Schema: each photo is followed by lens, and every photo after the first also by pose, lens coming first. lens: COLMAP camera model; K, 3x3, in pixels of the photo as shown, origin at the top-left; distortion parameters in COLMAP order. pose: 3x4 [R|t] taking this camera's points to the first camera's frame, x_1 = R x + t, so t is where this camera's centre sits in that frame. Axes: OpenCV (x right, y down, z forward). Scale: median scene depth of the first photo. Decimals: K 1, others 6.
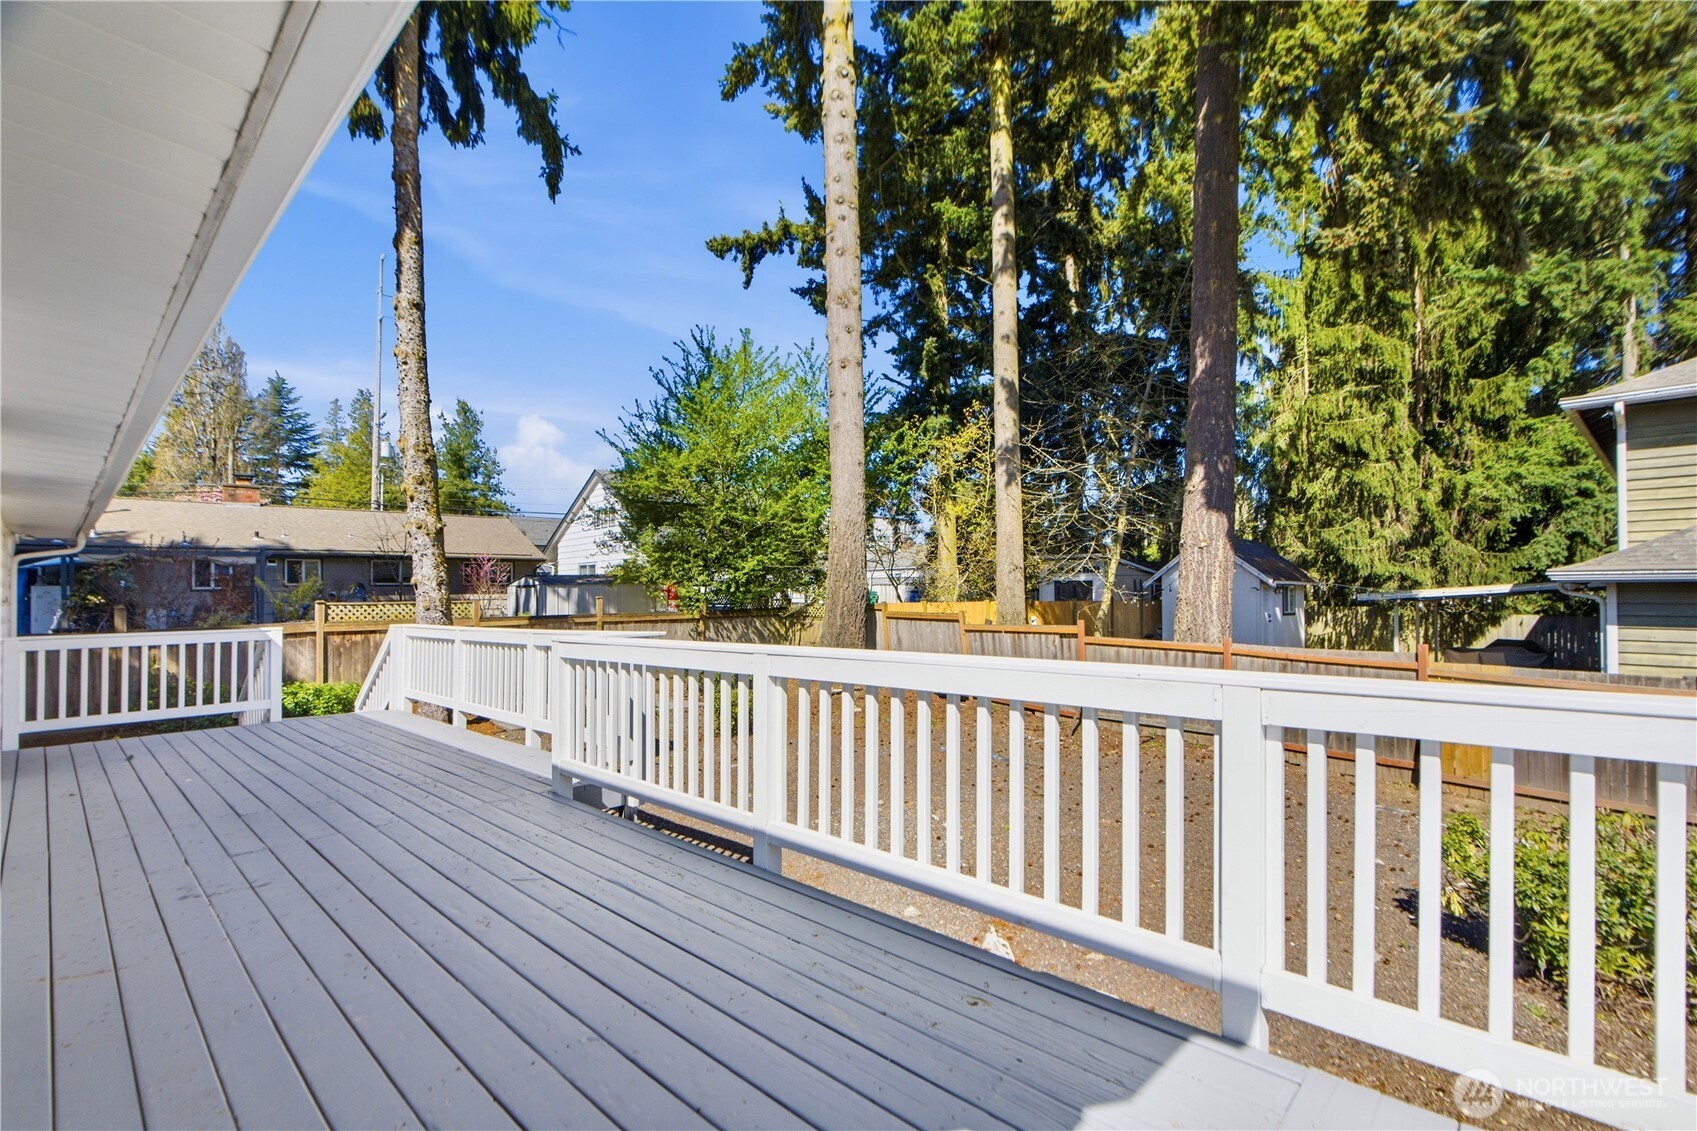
lens RADIAL K [[777.8, 0, 849.0], [0, 777.8, 575.4], [0, 0, 1]] dist [-0.000858, 0.001735]
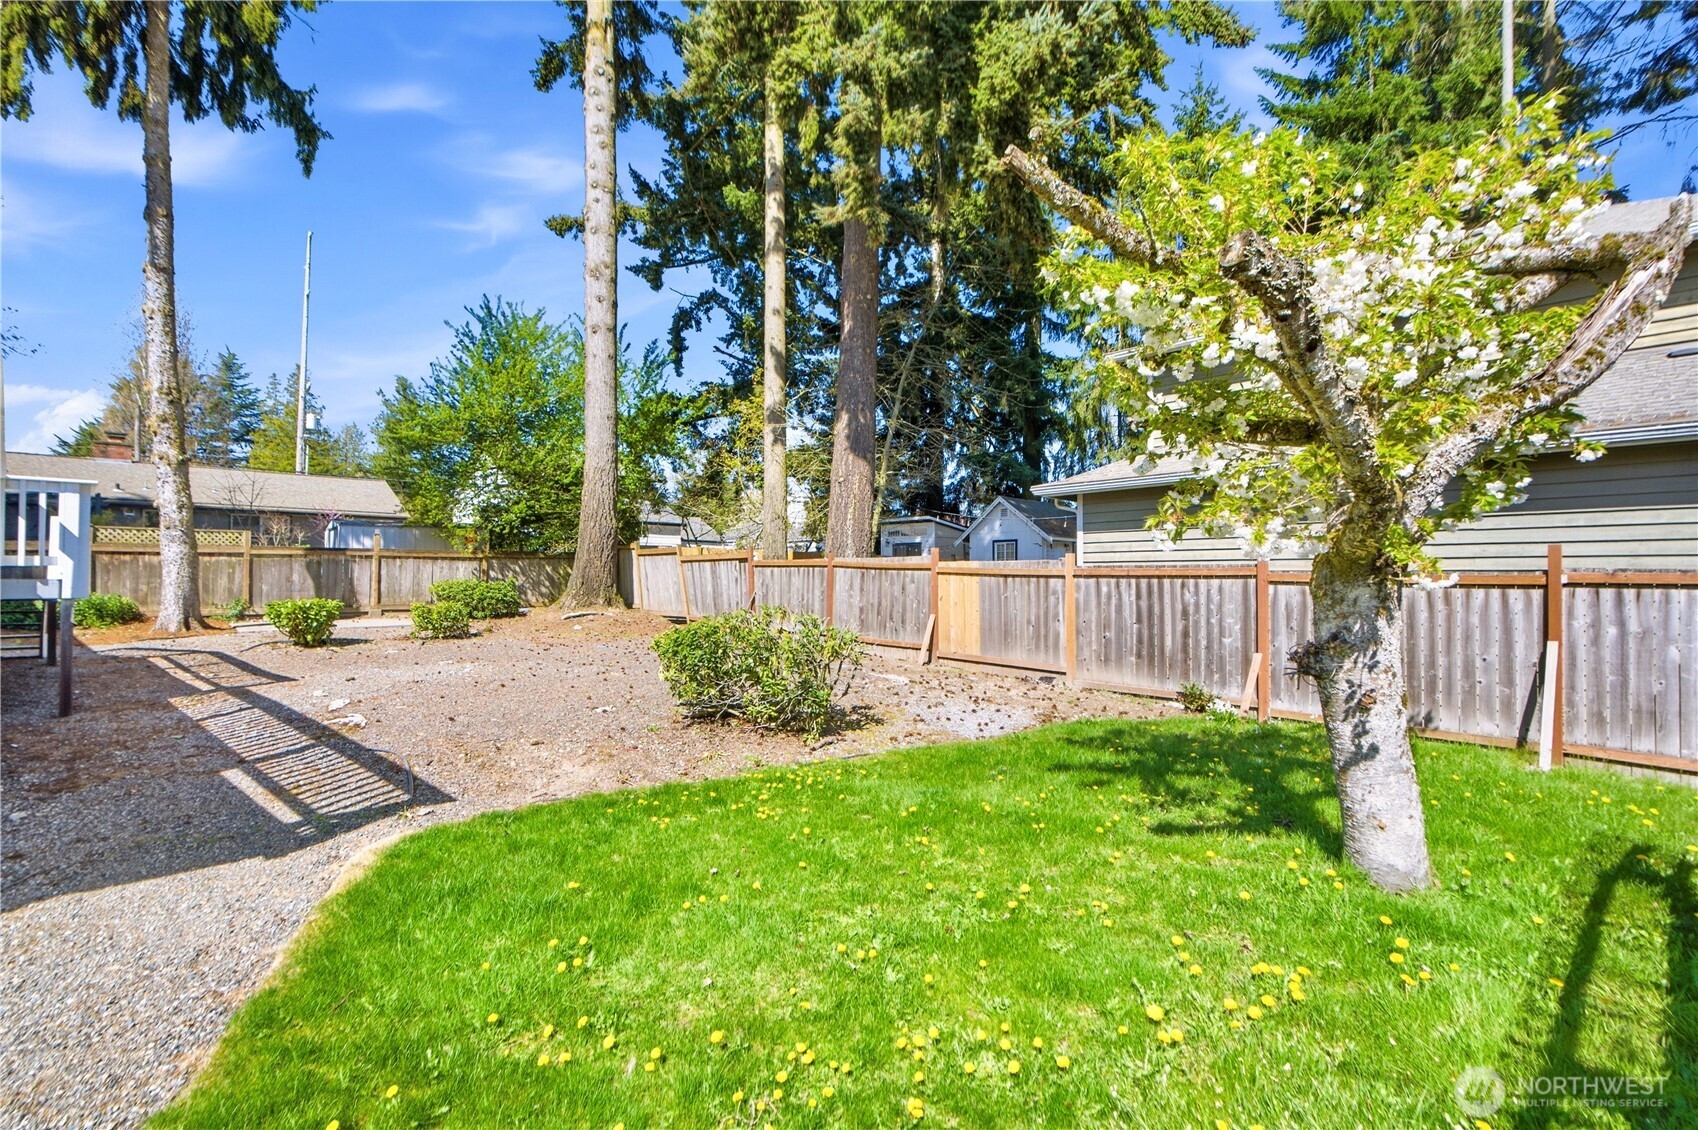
lens RADIAL K [[778.3, 0, 846.8], [0, 778.3, 572.5], [0, 0, 1]] dist [-0.000858, 0.001735]
pose [[0.999925, 0.009037, 0.008254, 0.299414], [-0.009132, 0.999891, 0.011573, 0.055124], [-0.008149, -0.011648, 0.999899, -0.115767]]
